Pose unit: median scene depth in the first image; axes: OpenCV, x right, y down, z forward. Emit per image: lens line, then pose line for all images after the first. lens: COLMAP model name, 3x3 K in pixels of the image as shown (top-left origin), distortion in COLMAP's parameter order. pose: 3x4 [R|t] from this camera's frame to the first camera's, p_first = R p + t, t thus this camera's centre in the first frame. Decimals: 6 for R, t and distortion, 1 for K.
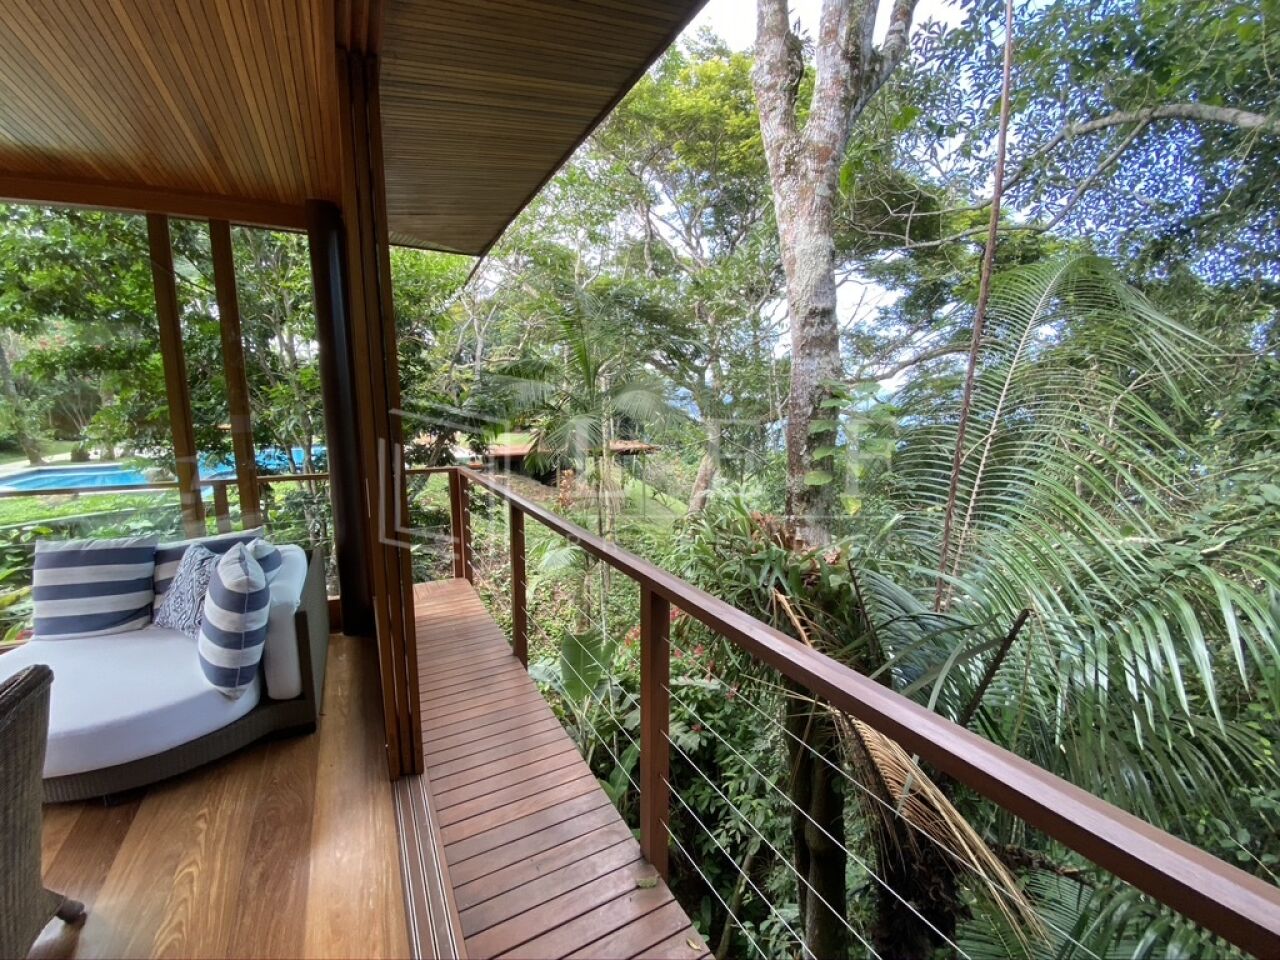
lens RADIAL K [[520.5, 0, 639.1], [0, 520.5, 486.0], [0, 0, 1]] dist [0.010379, -0.015430]
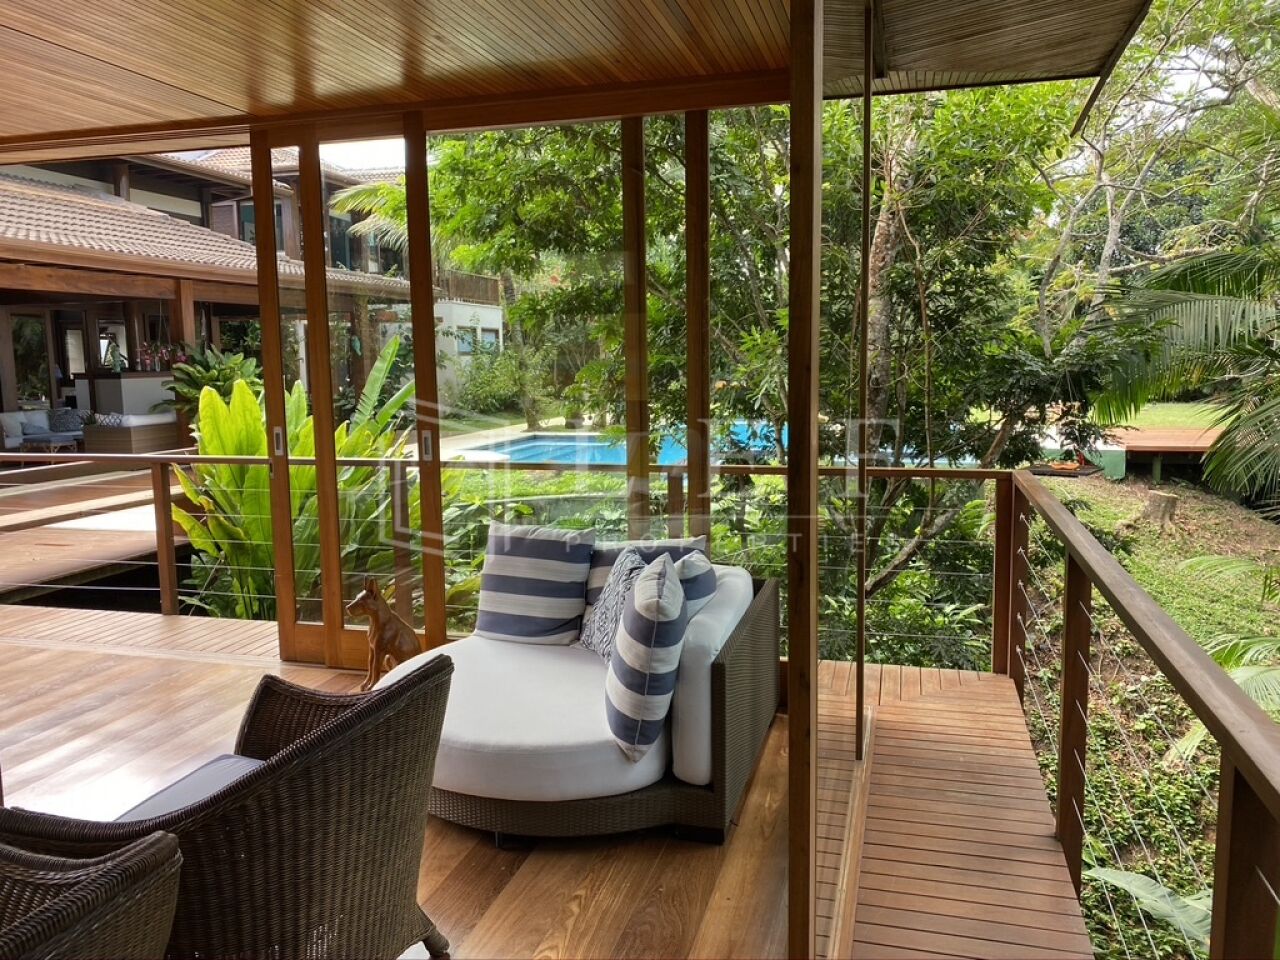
lens RADIAL K [[976.7, 0, 635.8], [0, 976.7, 477.6], [0, 0, 1]] dist [0.063532, -0.076911]
pose [[0.717378, 0.076781, -0.692440, 0.136052], [-0.092904, 0.995575, 0.014145, -0.011776], [0.690462, 0.054183, 0.721337, -0.028267]]
